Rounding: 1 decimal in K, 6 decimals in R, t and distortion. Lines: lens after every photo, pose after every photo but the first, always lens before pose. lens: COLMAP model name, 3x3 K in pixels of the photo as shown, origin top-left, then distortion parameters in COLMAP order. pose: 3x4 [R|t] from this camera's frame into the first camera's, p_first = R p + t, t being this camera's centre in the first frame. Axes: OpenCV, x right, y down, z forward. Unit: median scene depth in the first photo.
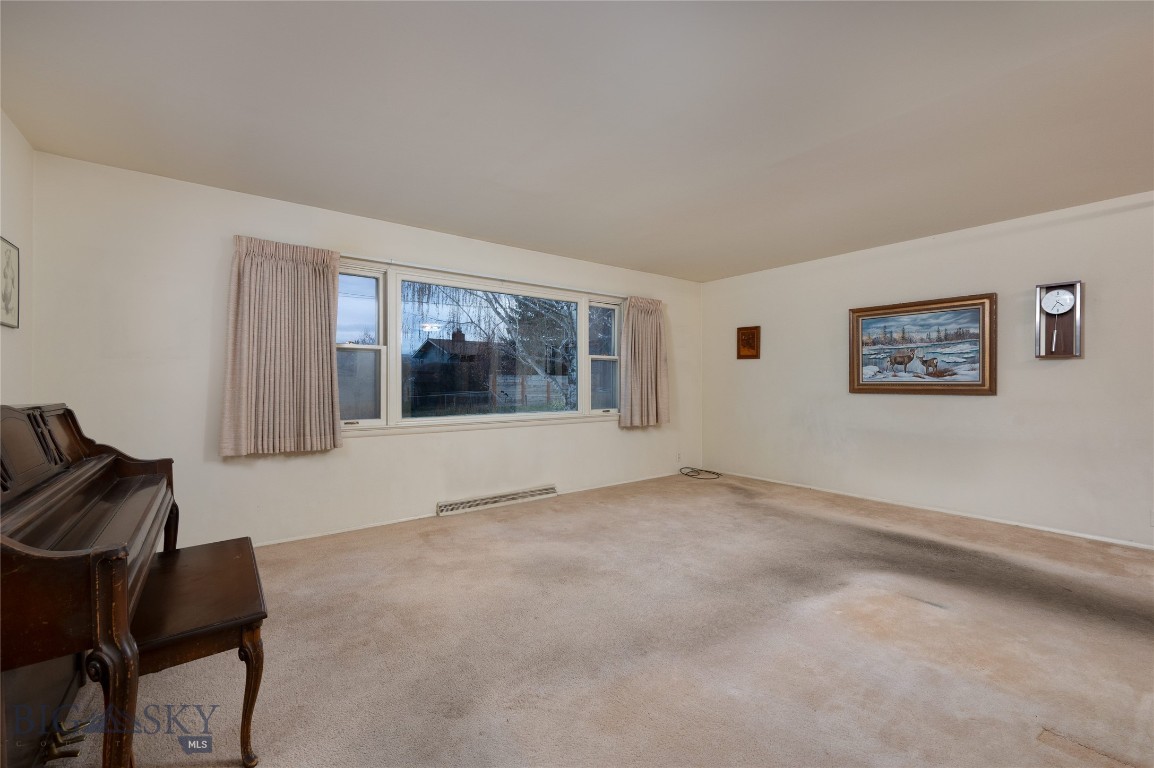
lens RADIAL K [[515.9, 0, 577.7], [0, 515.9, 374.7], [0, 0, 1]] dist [0.001501, 0.000010]
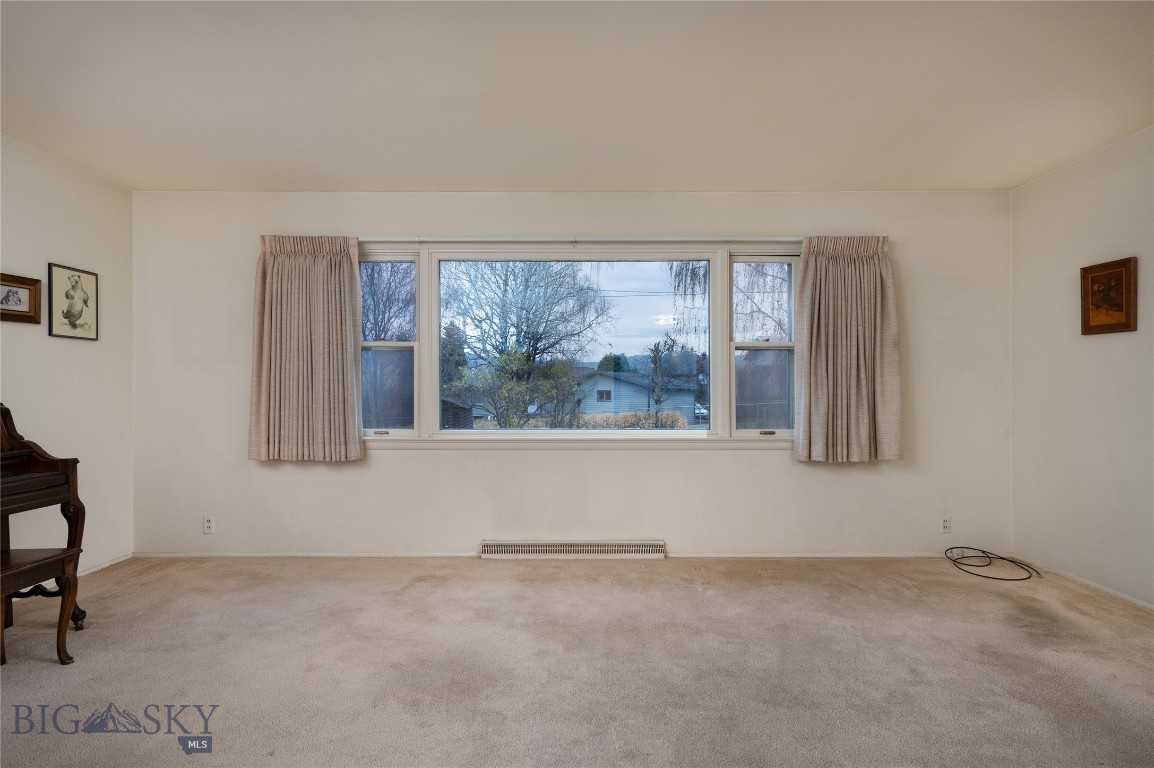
lens RADIAL K [[582.5, 0, 577.0], [0, 582.5, 384.0], [0, 0, 1]] dist [-0.003372, -0.000510]
pose [[0.771971, -0.005796, -0.635631, 0.410058], [0.009567, 0.999951, 0.002501, 0.012023], [0.635585, -0.008012, 0.771989, 0.425791]]
